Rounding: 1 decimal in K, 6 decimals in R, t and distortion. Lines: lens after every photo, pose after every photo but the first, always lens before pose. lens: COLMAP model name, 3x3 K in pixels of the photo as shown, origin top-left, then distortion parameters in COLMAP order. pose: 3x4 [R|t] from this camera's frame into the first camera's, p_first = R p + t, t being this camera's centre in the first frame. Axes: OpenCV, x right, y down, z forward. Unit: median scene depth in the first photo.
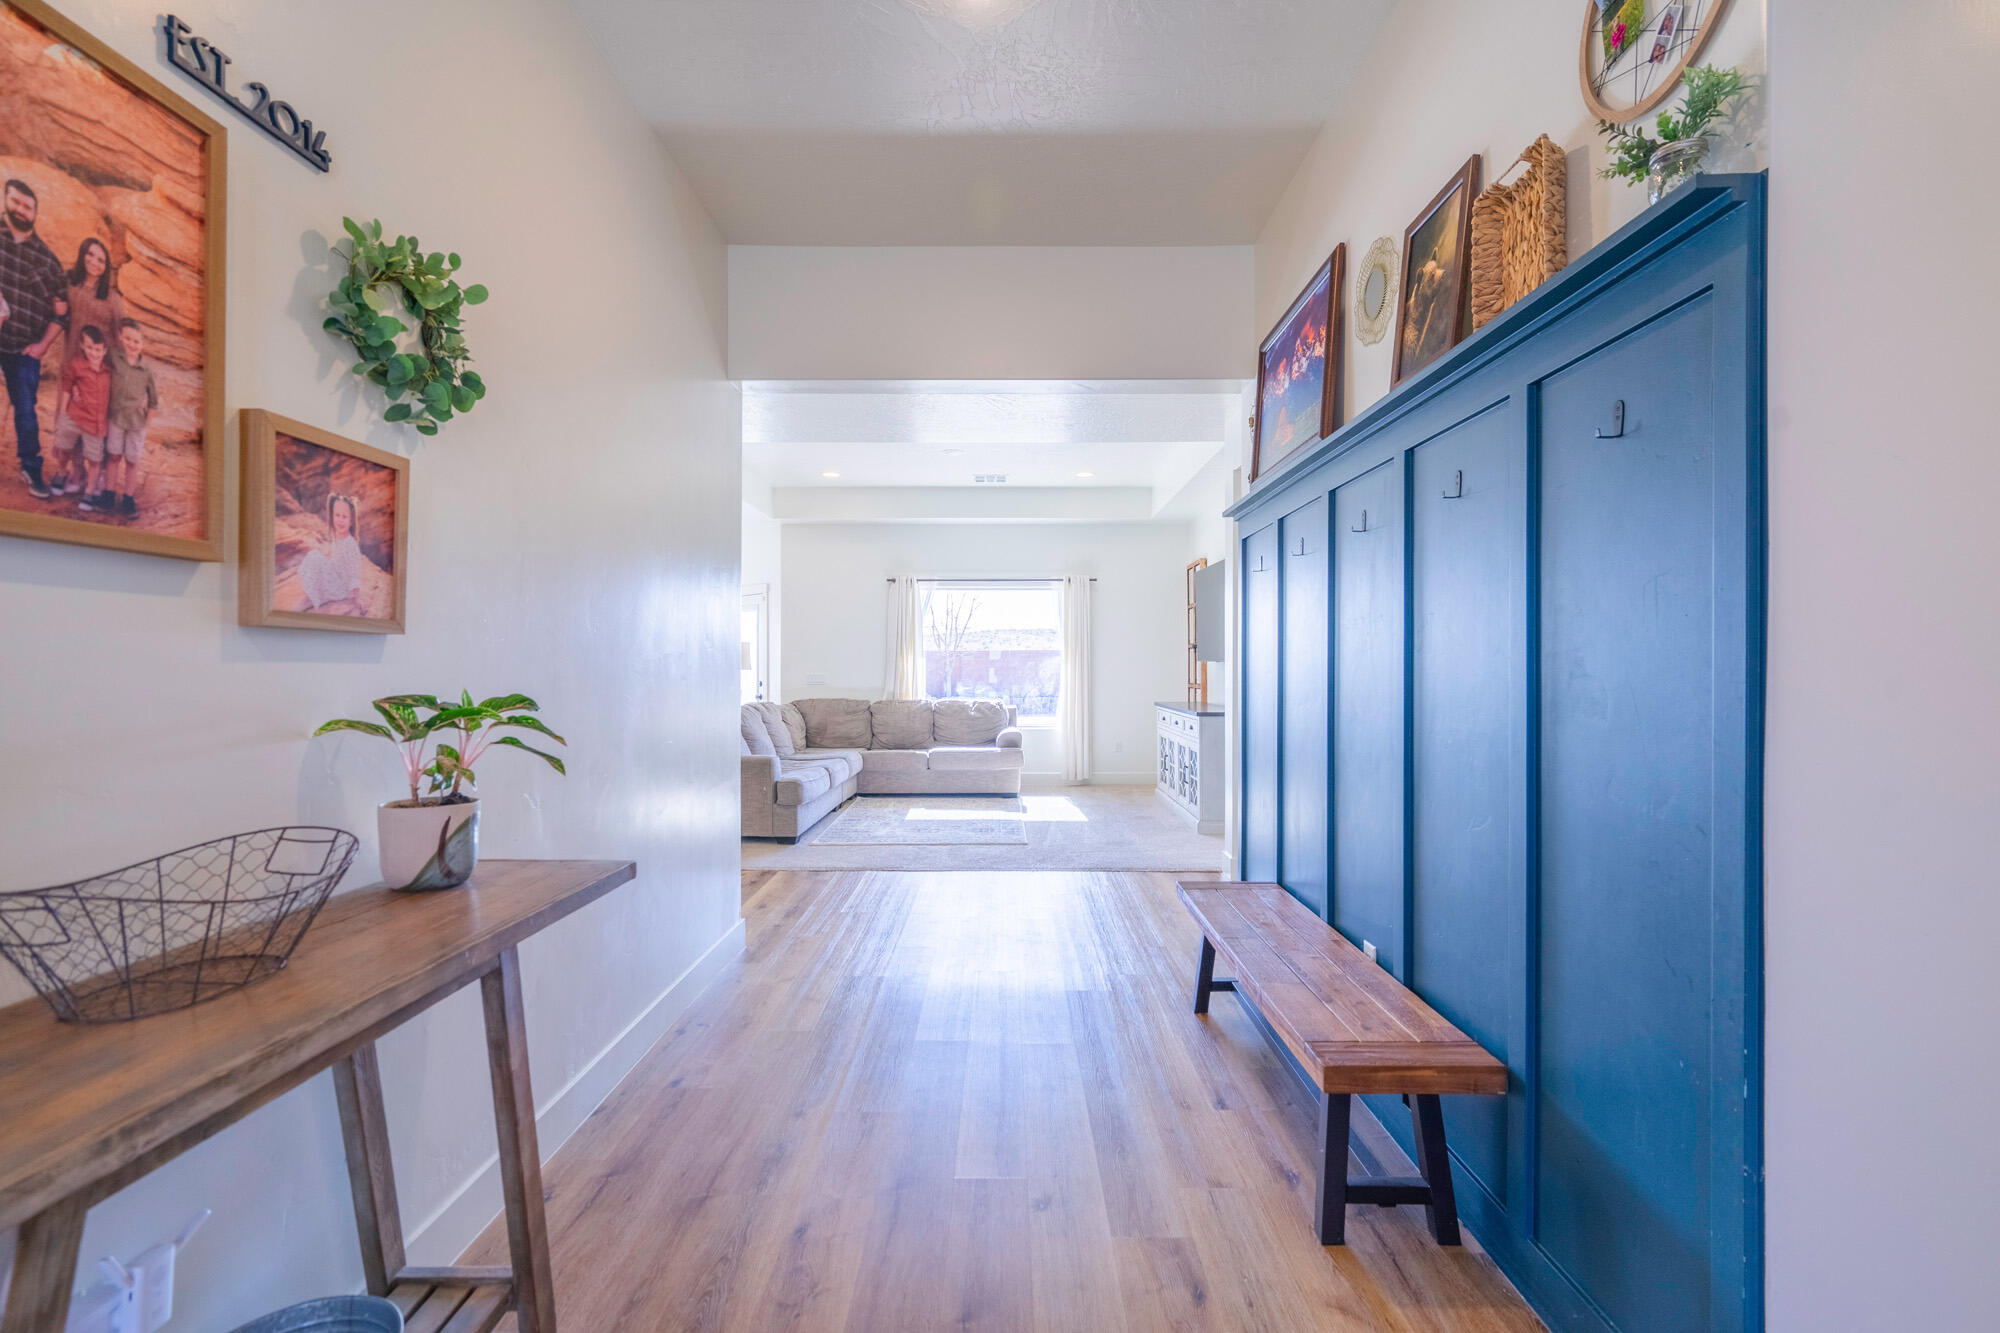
lens RADIAL K [[955.7, 0, 1008.0], [0, 955.7, 661.5], [0, 0, 1]] dist [0.000420, 0.000304]
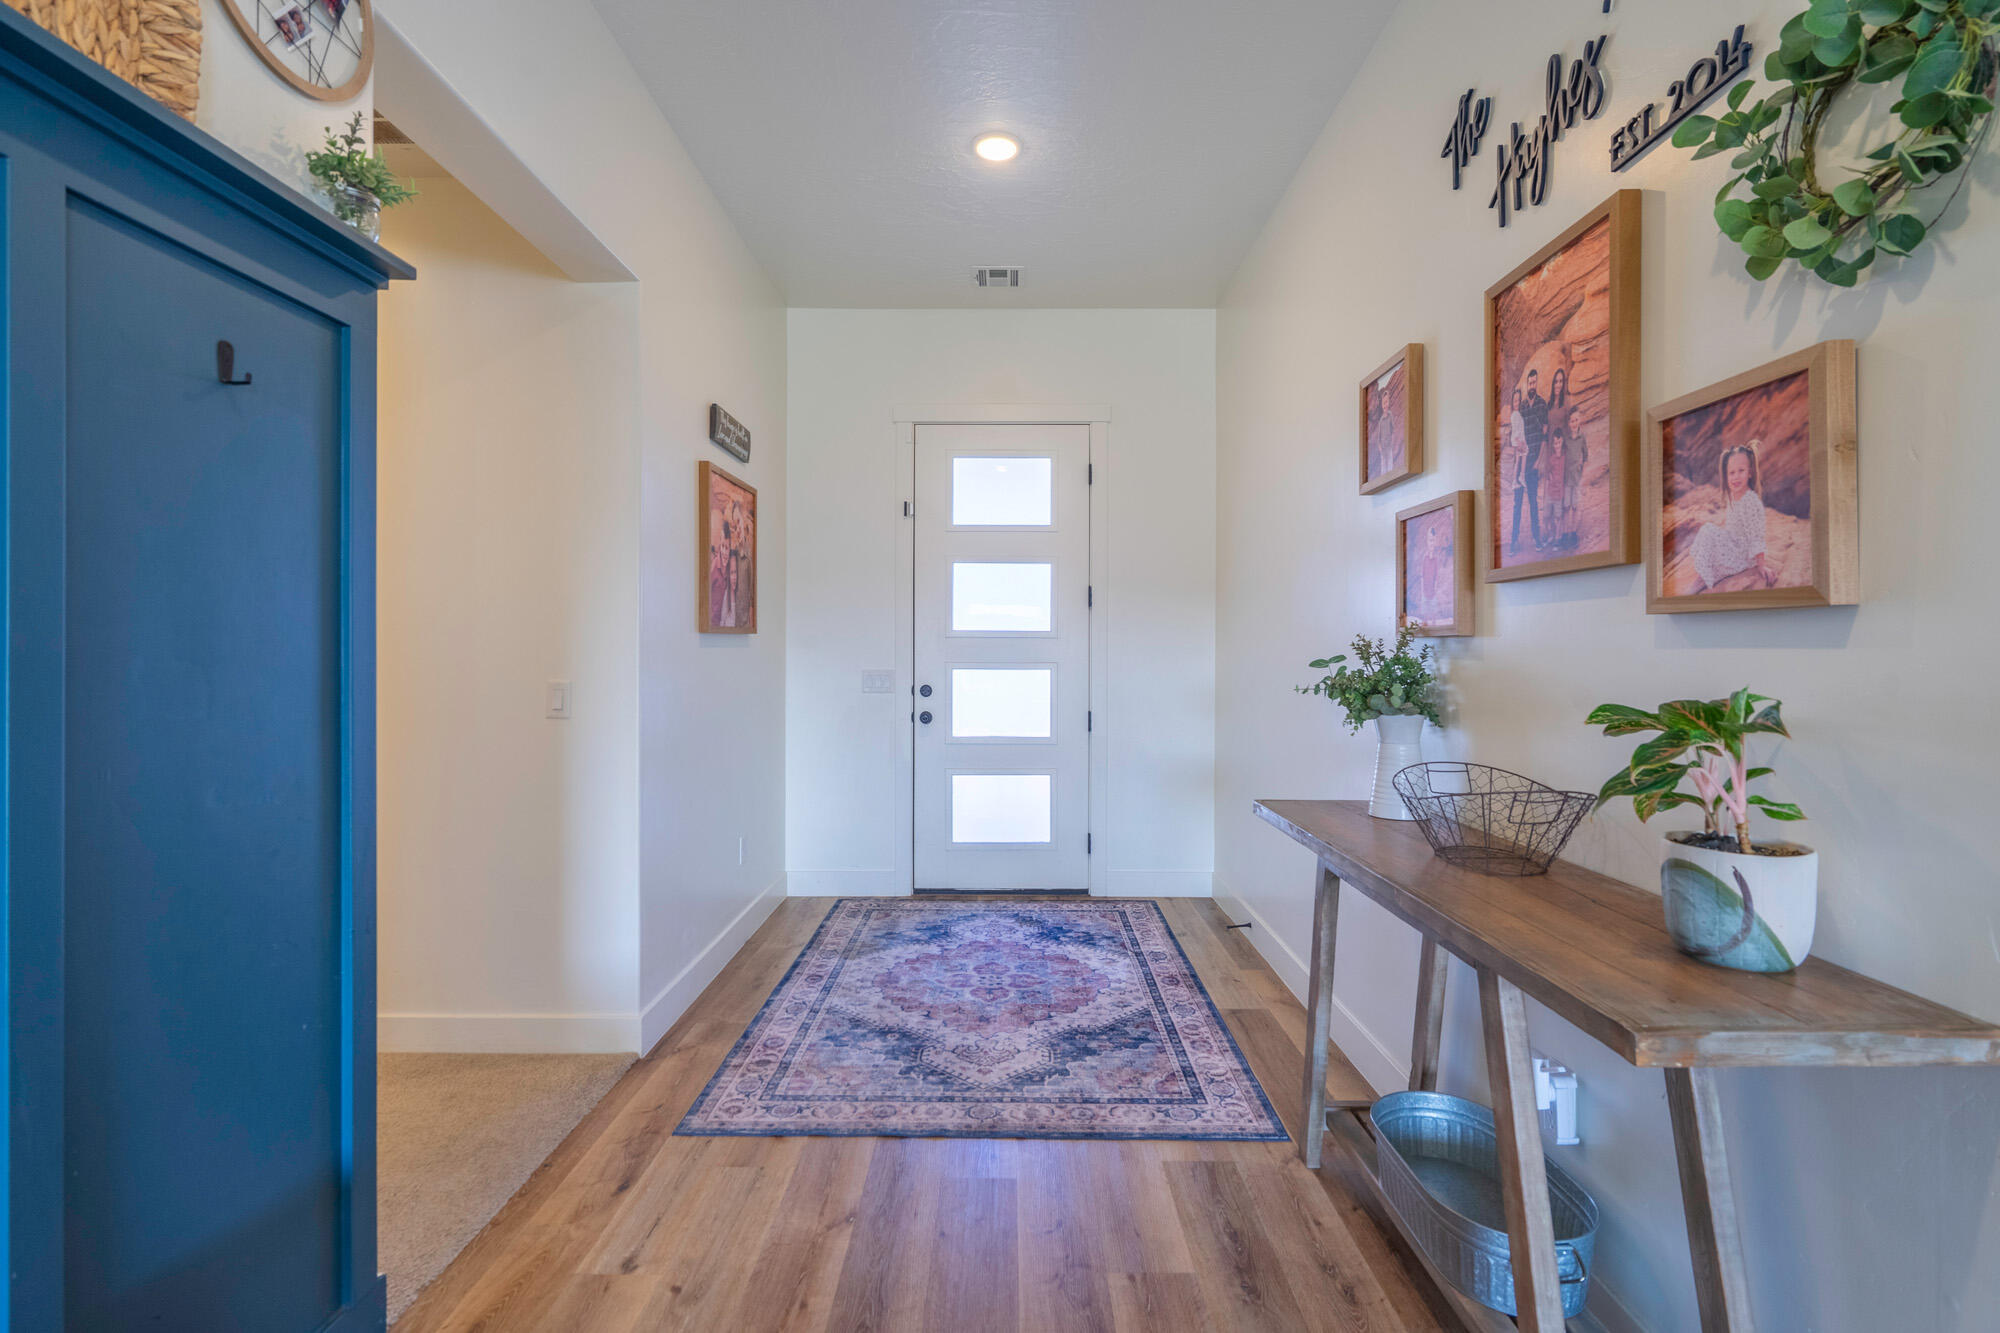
lens RADIAL K [[955.7, 0, 1008.0], [0, 955.7, 661.5], [0, 0, 1]] dist [0.000420, 0.000304]
pose [[-0.999984, -0.005539, 0.001302, -0.069527], [-0.005535, 0.999981, 0.002743, 0.014175], [-0.001317, 0.002736, -0.999995, 1.895786]]
